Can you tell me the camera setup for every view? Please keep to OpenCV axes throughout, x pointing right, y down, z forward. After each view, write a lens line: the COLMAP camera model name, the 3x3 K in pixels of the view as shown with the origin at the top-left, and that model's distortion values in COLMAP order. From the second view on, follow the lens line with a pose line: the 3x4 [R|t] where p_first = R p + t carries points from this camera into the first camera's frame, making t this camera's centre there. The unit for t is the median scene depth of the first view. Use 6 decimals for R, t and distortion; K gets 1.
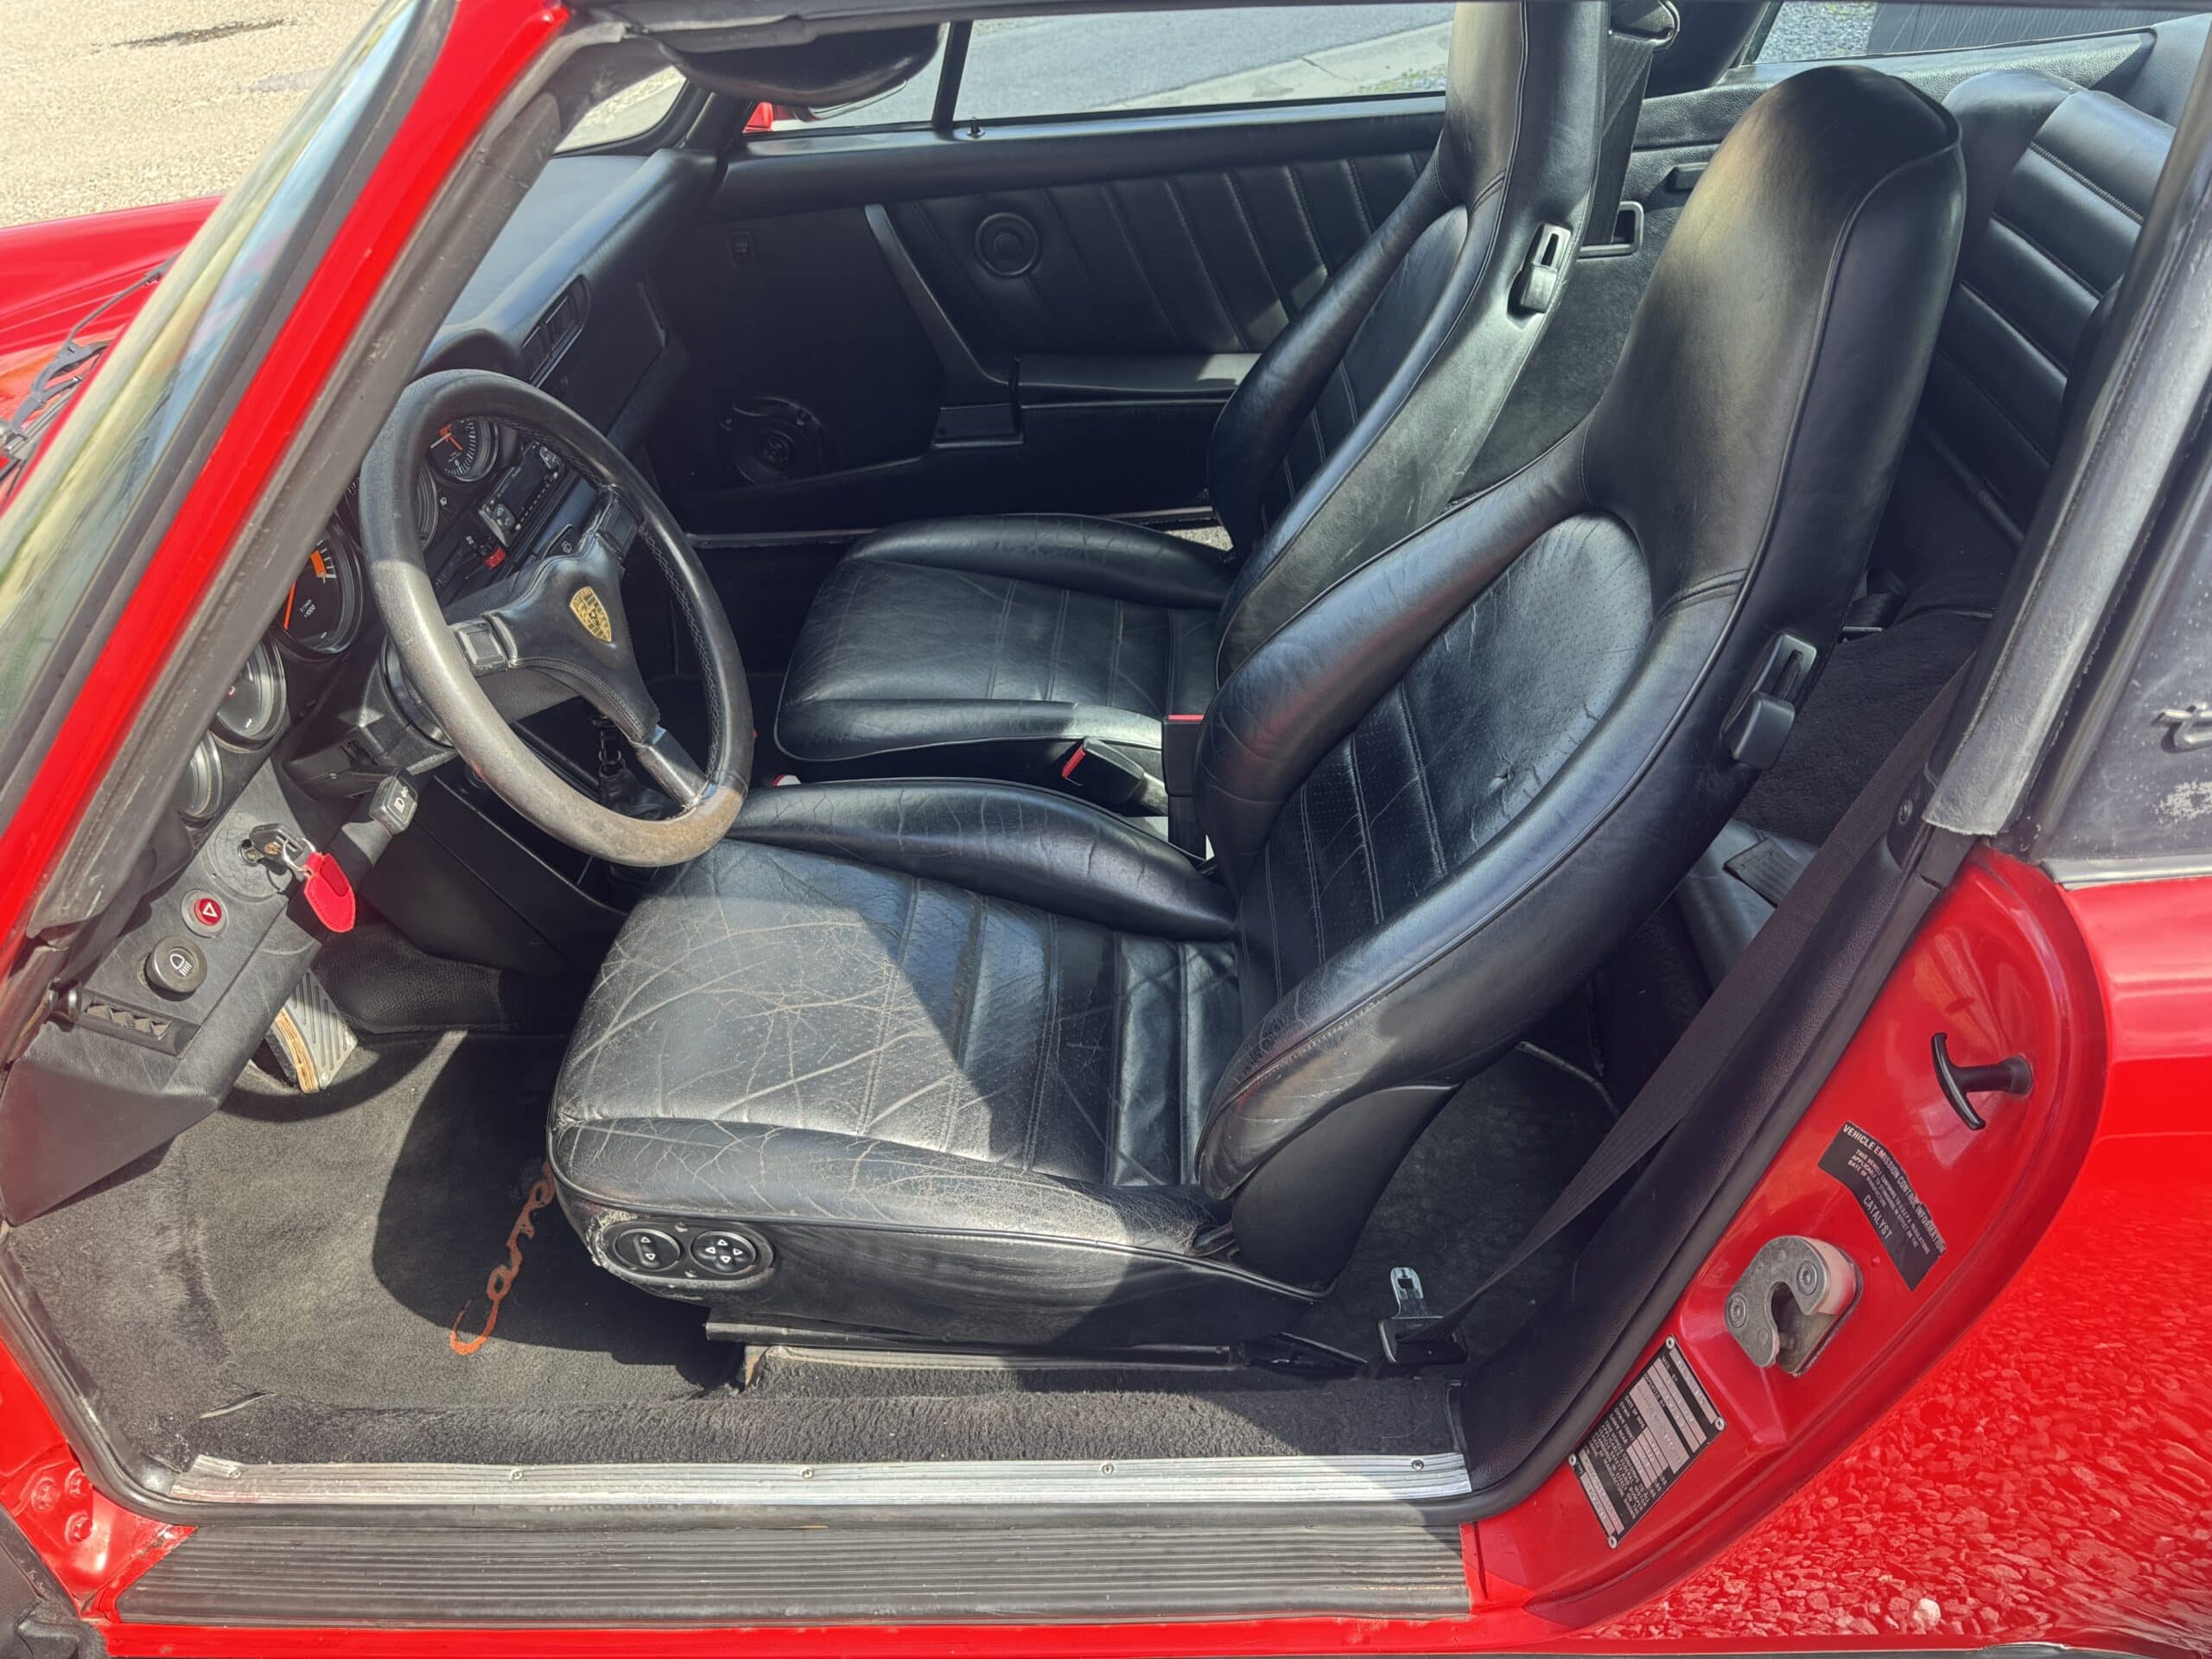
lens RADIAL K [[1505.7, 0, 1106.0], [0, 1505.7, 829.5], [0, 0, 1]] dist [0.042406, -0.056608]
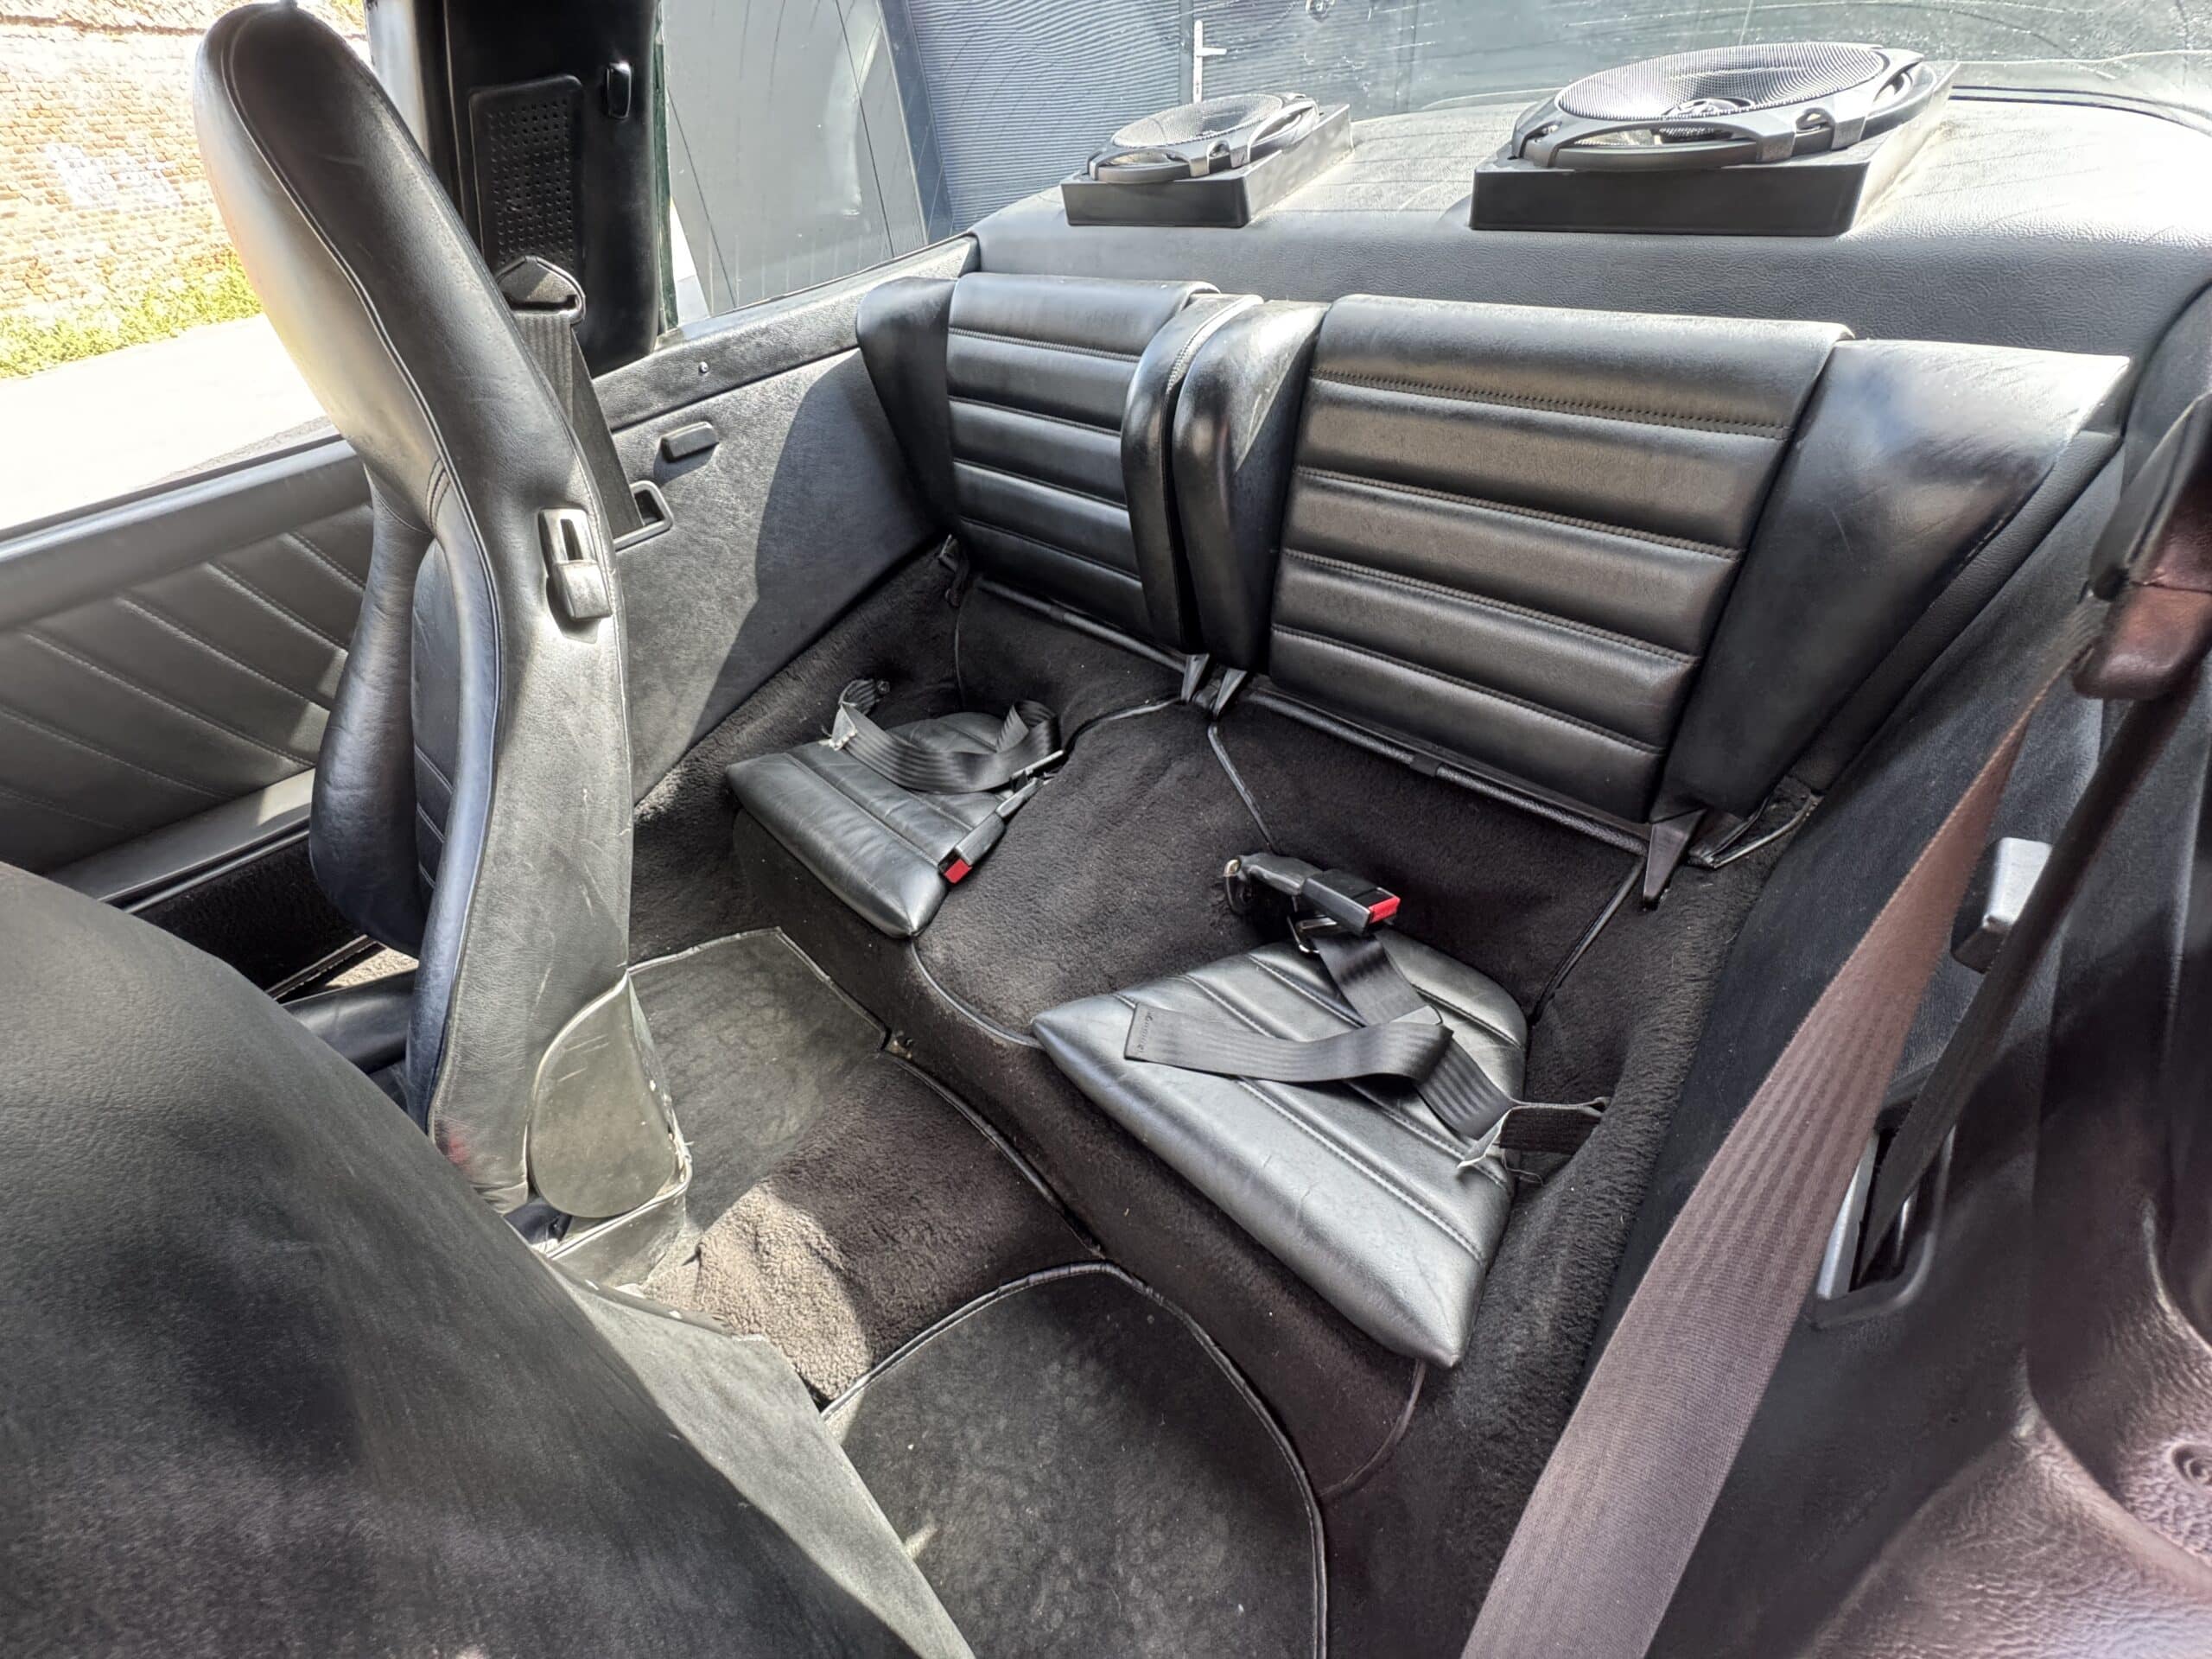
lens RADIAL K [[878.7, 0, 1106.0], [0, 878.7, 829.5], [0, 0, 1]] dist [-0.001184, -0.000110]
pose [[0.679983, -0.485391, 0.549562, 0.130721], [0.503832, 0.853849, 0.130747, -0.144554], [-0.532707, 0.187981, 0.825158, 0.417003]]
